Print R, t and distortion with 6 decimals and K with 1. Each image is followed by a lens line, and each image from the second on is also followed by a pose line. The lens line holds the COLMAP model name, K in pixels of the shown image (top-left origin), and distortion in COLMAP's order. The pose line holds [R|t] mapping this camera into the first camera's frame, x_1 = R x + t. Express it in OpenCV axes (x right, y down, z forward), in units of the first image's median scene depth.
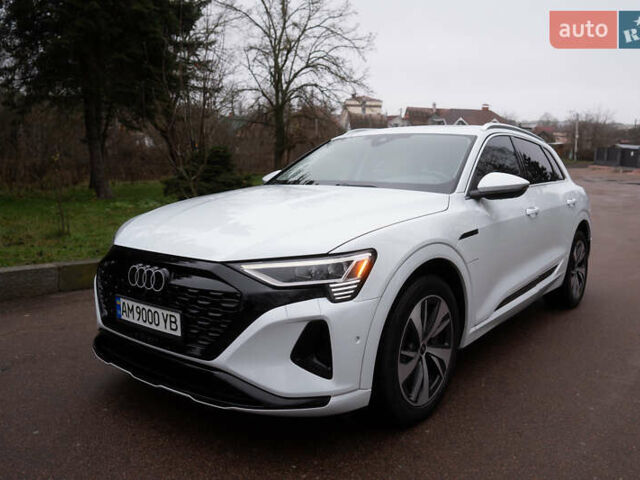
lens RADIAL K [[467.0, 0, 337.1], [0, 467.0, 223.5], [0, 0, 1]] dist [-0.020726, 0.013721]
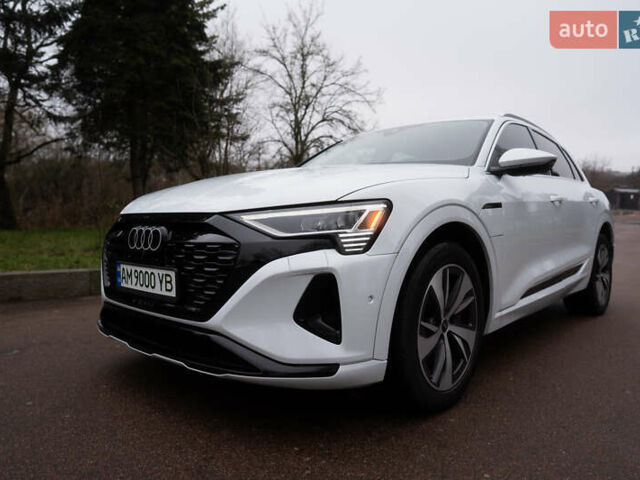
lens RADIAL K [[415.6, 0, 310.3], [0, 415.6, 234.1], [0, 0, 1]] dist [-0.024692, 0.016003]
pose [[0.995440, -0.000080, -0.095390, 0.004335], [-0.006992, 0.997248, -0.073805, 0.132042], [0.095134, 0.074135, 0.992700, 0.153989]]
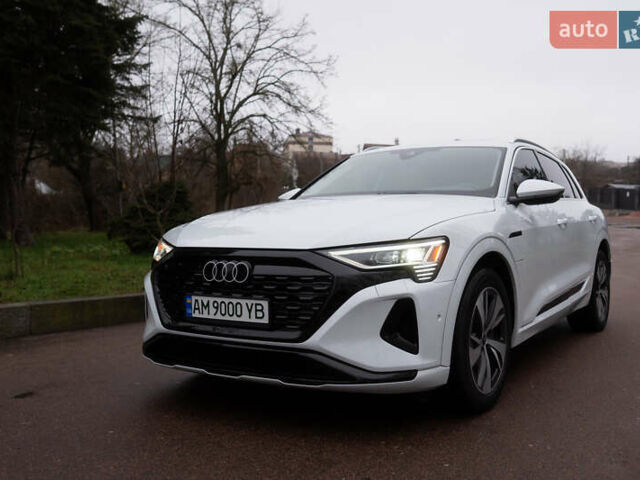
lens RADIAL K [[576.5, 0, 324.0], [0, 576.5, 240.1], [0, 0, 1]] dist [-0.026381, 0.032166]
pose [[0.996870, -0.016011, 0.077414, -0.228904], [0.022186, 0.996582, -0.079576, 0.120681], [-0.075875, 0.081044, 0.993818, -0.229739]]
